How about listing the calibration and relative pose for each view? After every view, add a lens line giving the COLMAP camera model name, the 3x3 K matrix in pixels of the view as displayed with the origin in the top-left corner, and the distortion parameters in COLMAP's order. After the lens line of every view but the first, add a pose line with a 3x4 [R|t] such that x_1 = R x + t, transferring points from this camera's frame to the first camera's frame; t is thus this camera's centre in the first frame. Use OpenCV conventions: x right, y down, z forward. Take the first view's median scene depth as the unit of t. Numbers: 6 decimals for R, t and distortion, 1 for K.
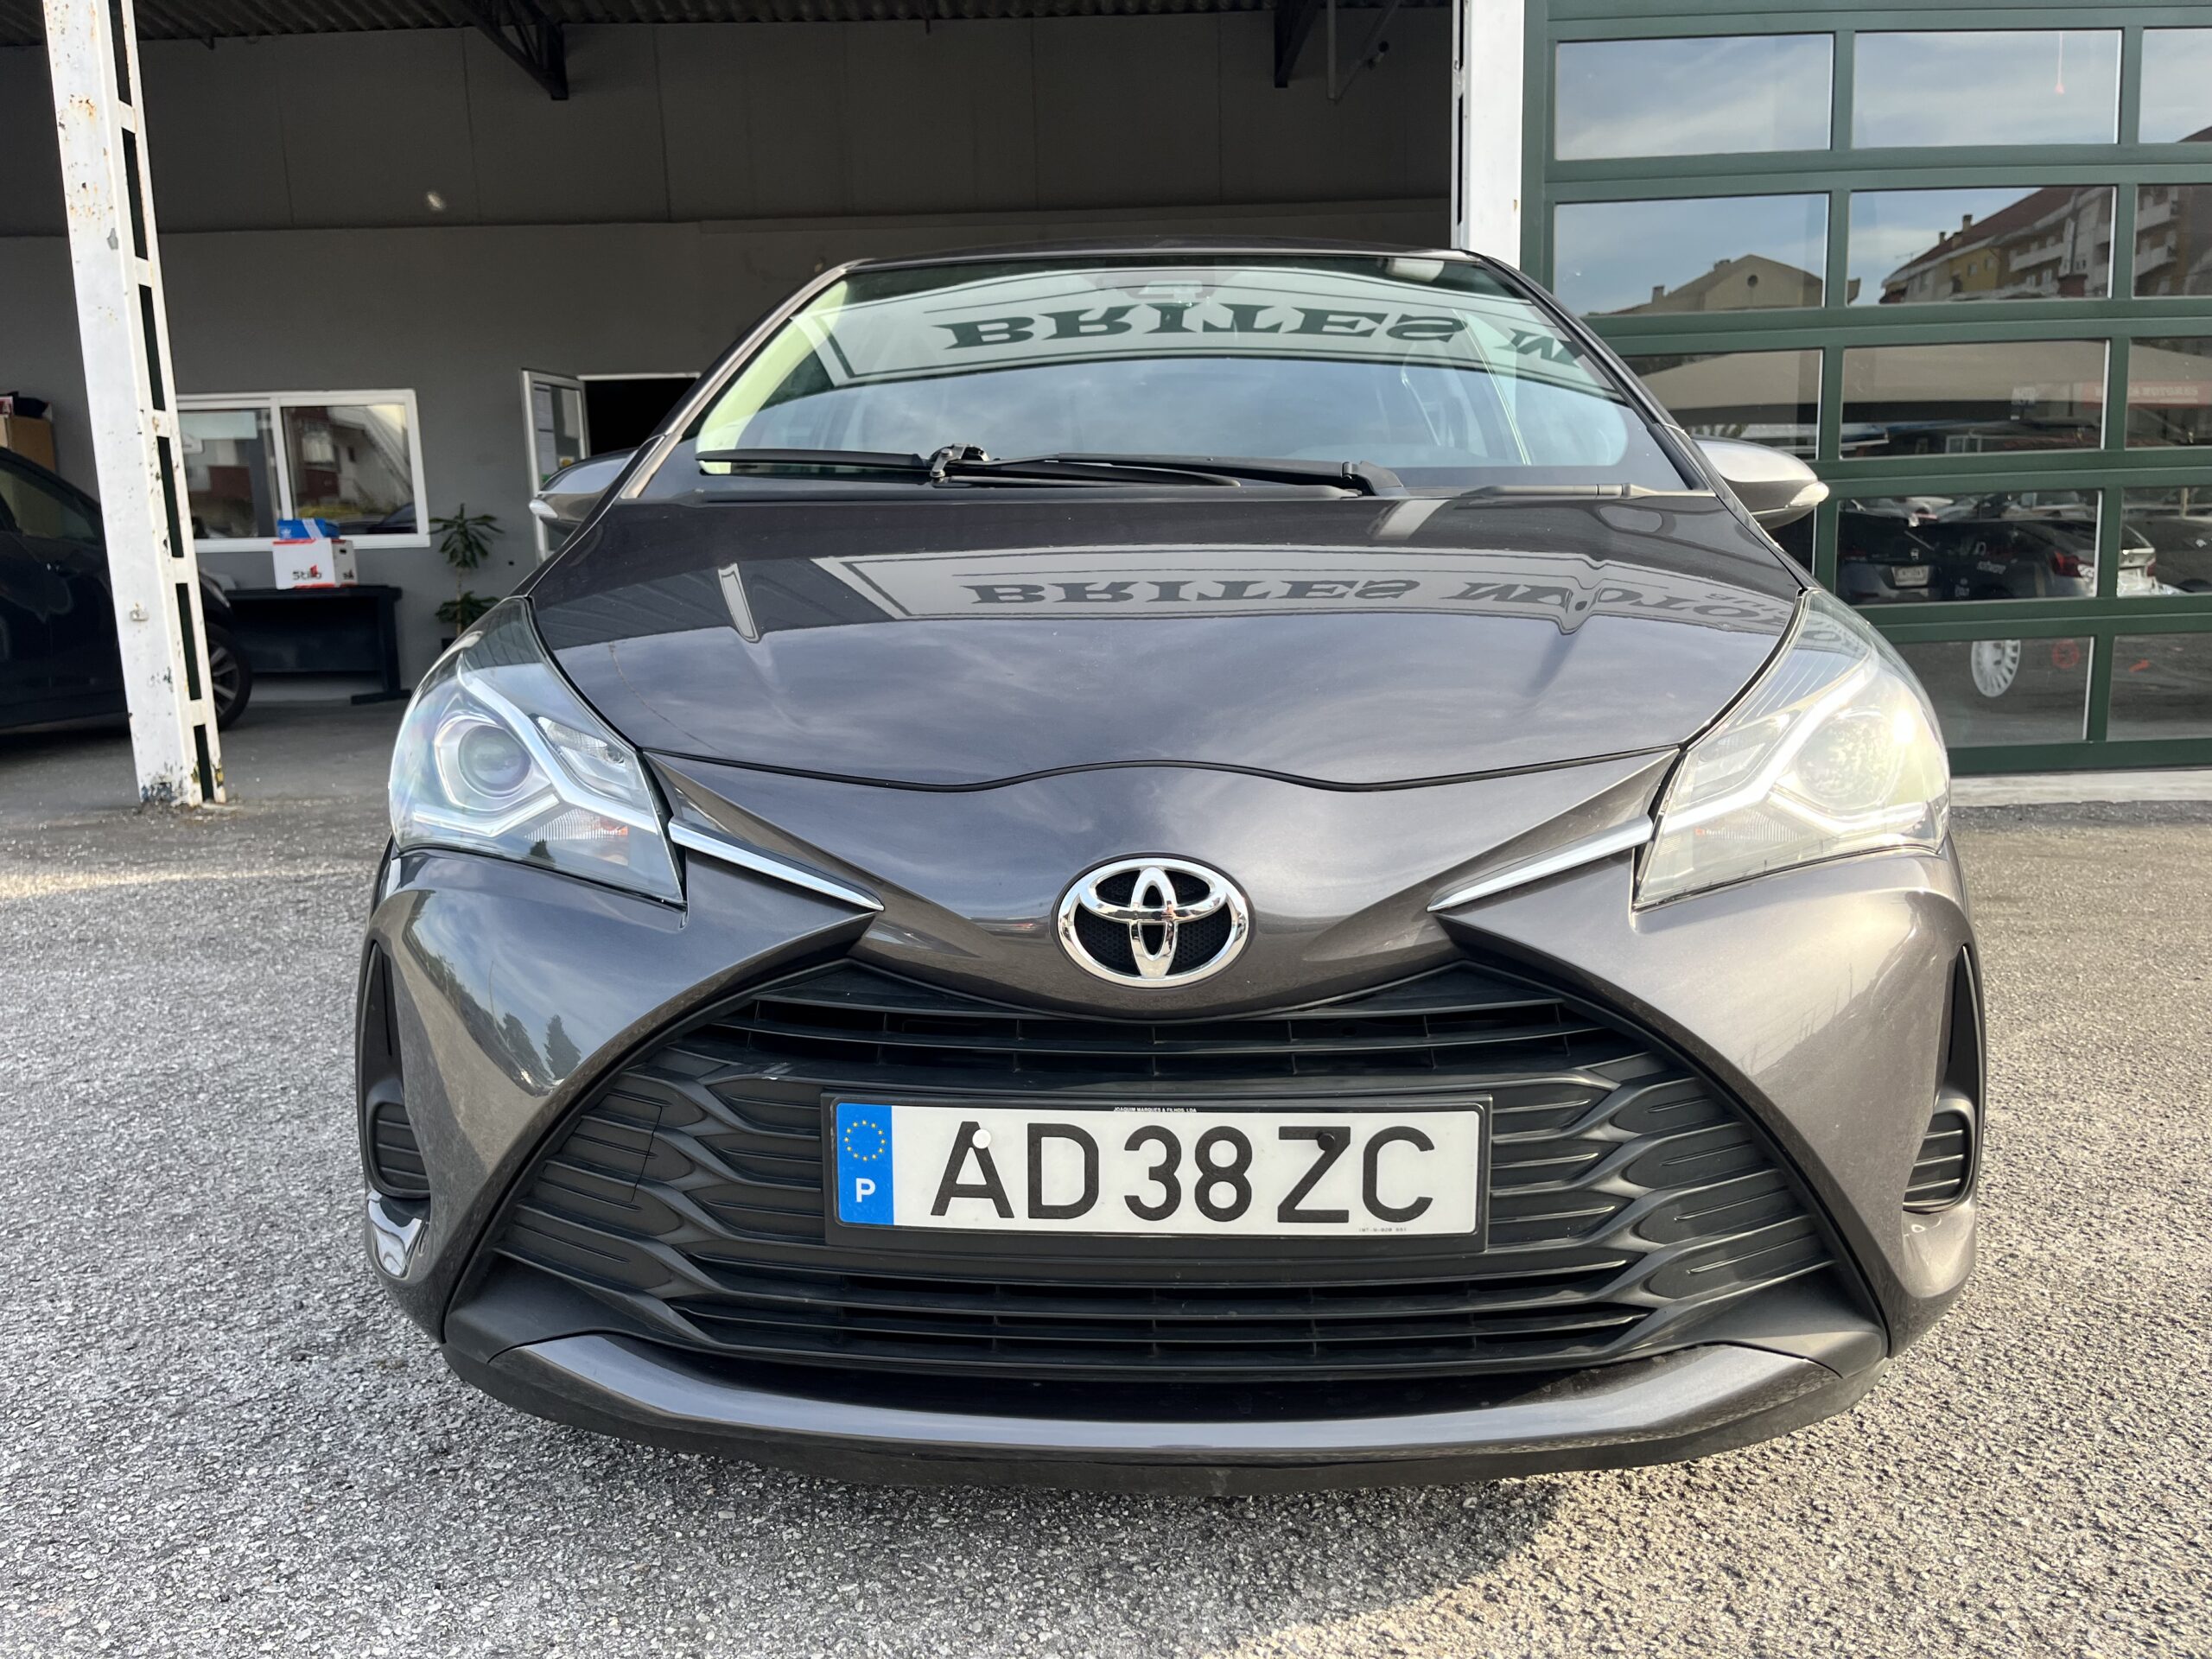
lens RADIAL K [[1675.8, 0, 1100.0], [0, 1675.8, 841.9], [0, 0, 1]] dist [0.072333, -0.091570]
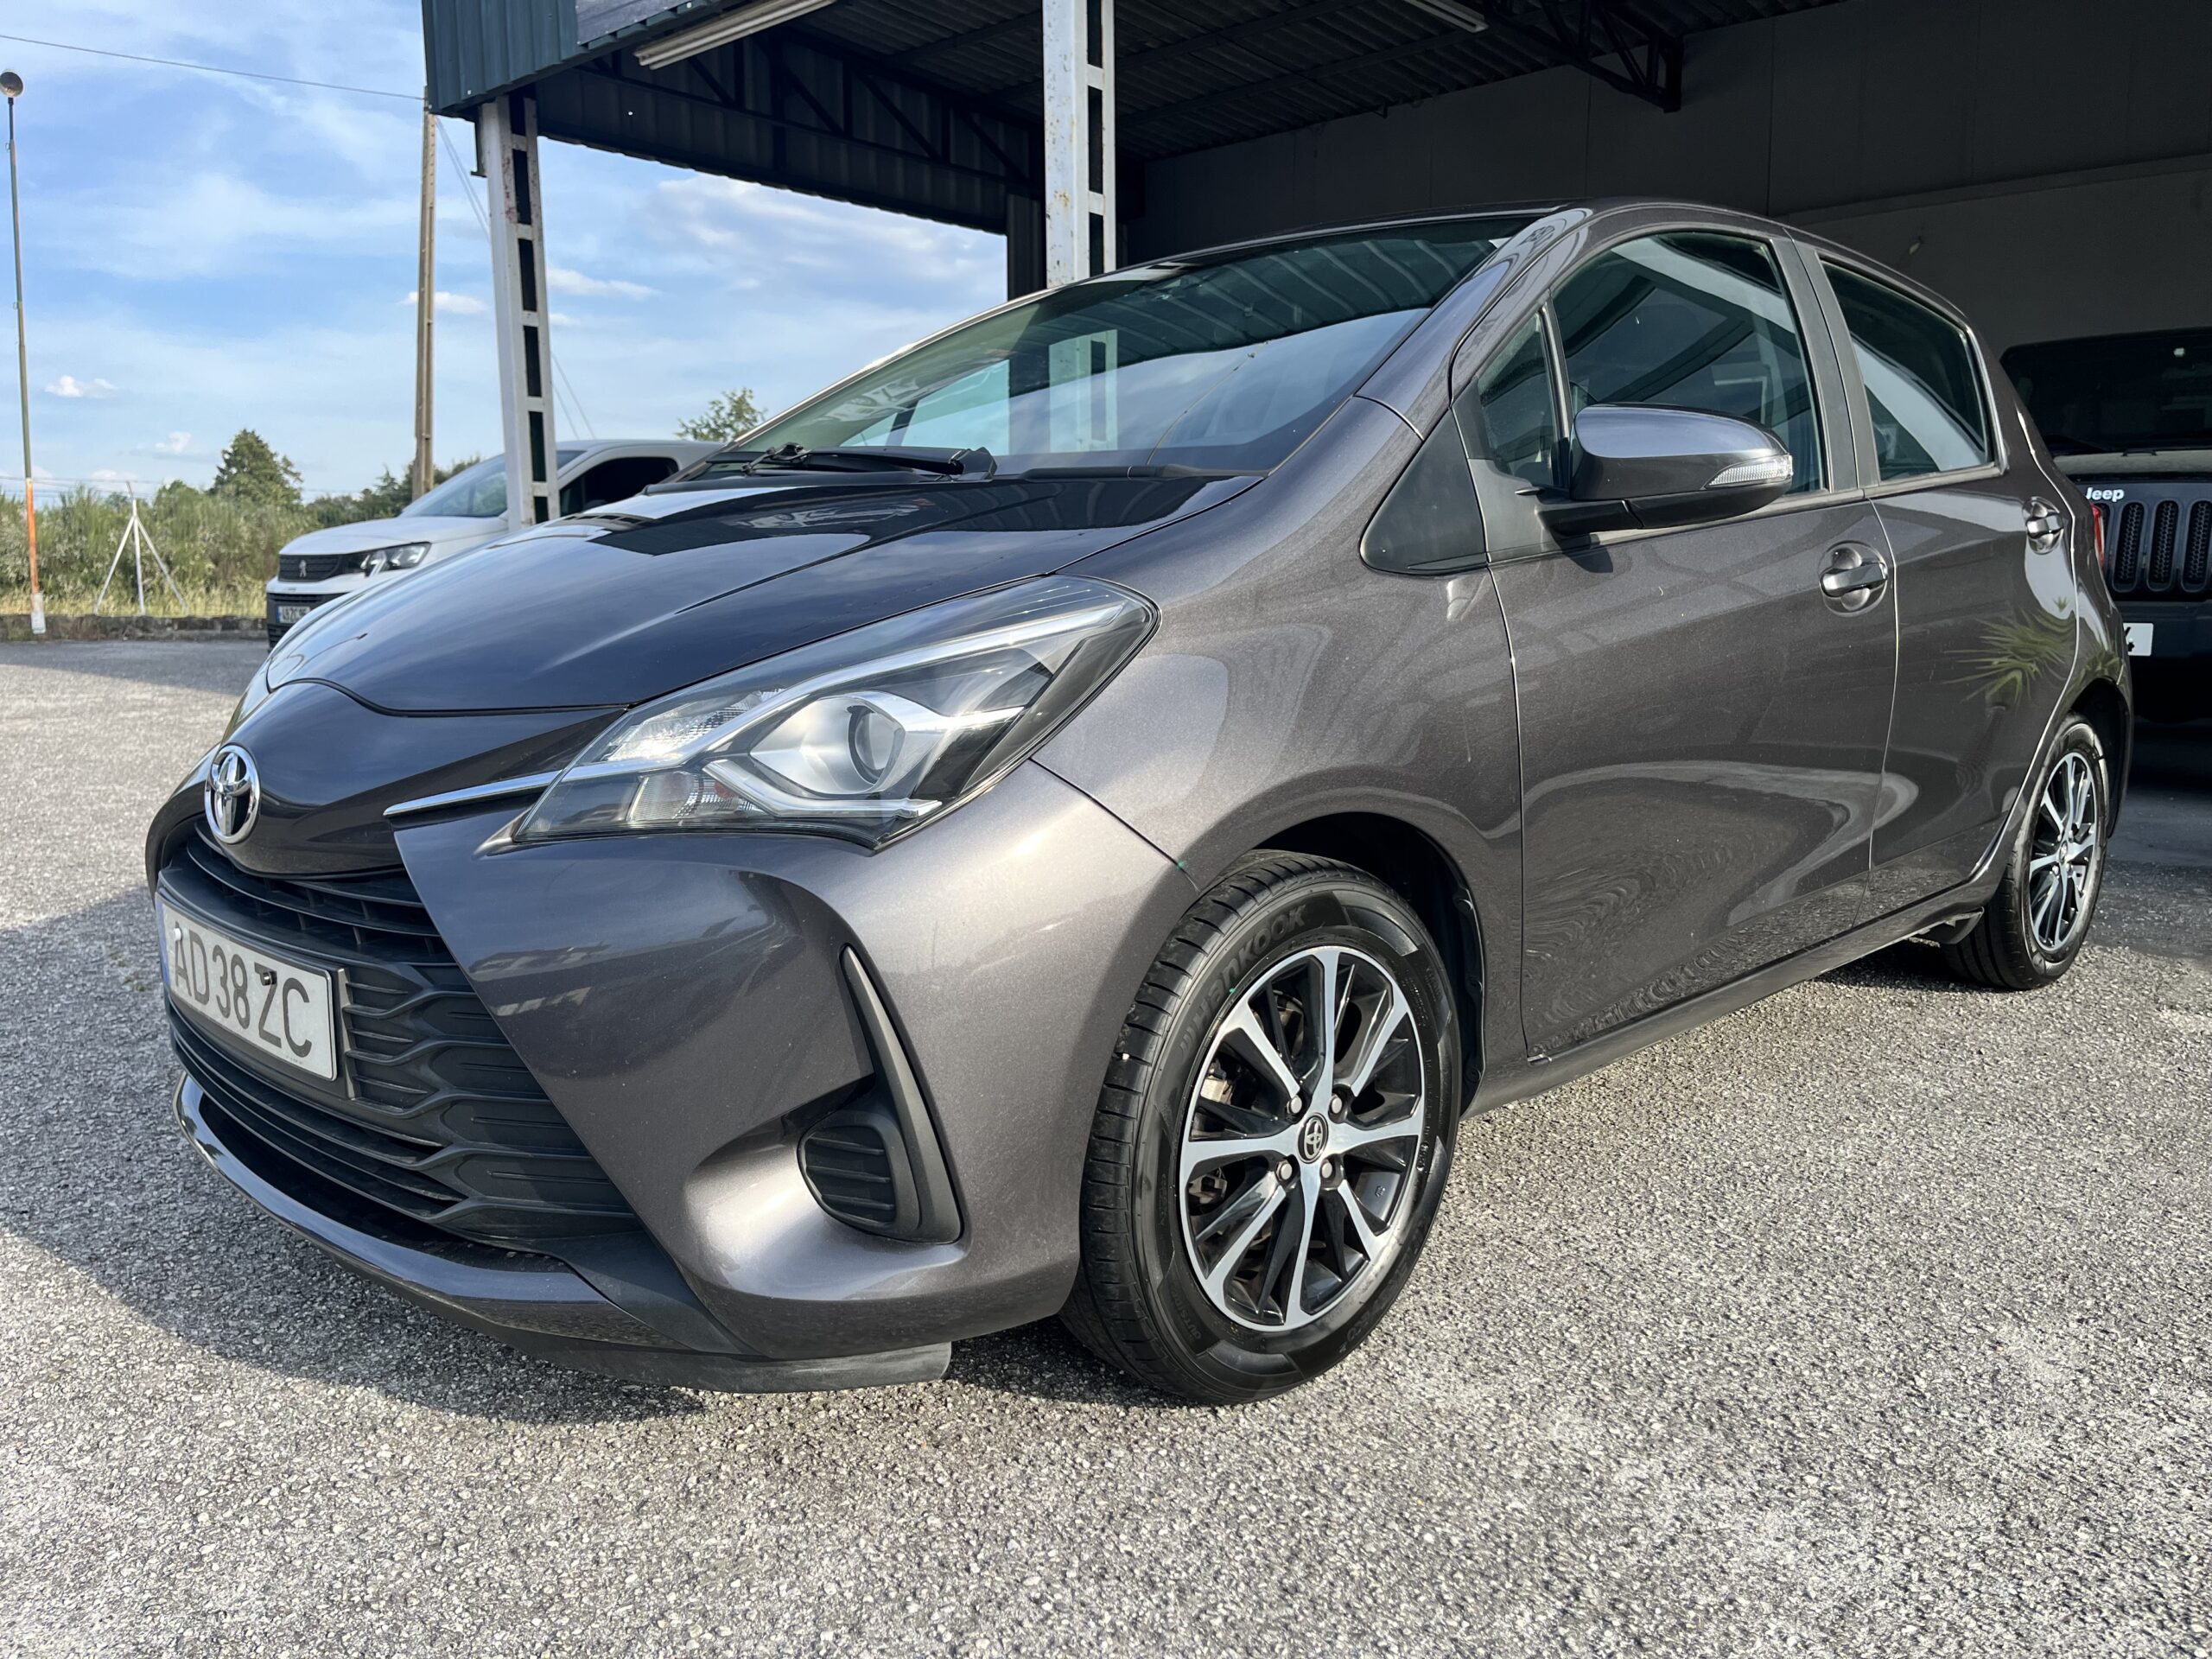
lens RADIAL K [[1675.8, 0, 1096.3], [0, 1675.8, 829.1], [0, 0, 1]] dist [0.072333, -0.091570]
pose [[0.727814, 0.123908, -0.674488, 1.279000], [-0.133818, 0.990295, 0.037526, -0.058617], [0.672592, 0.062947, 0.737331, 0.416777]]
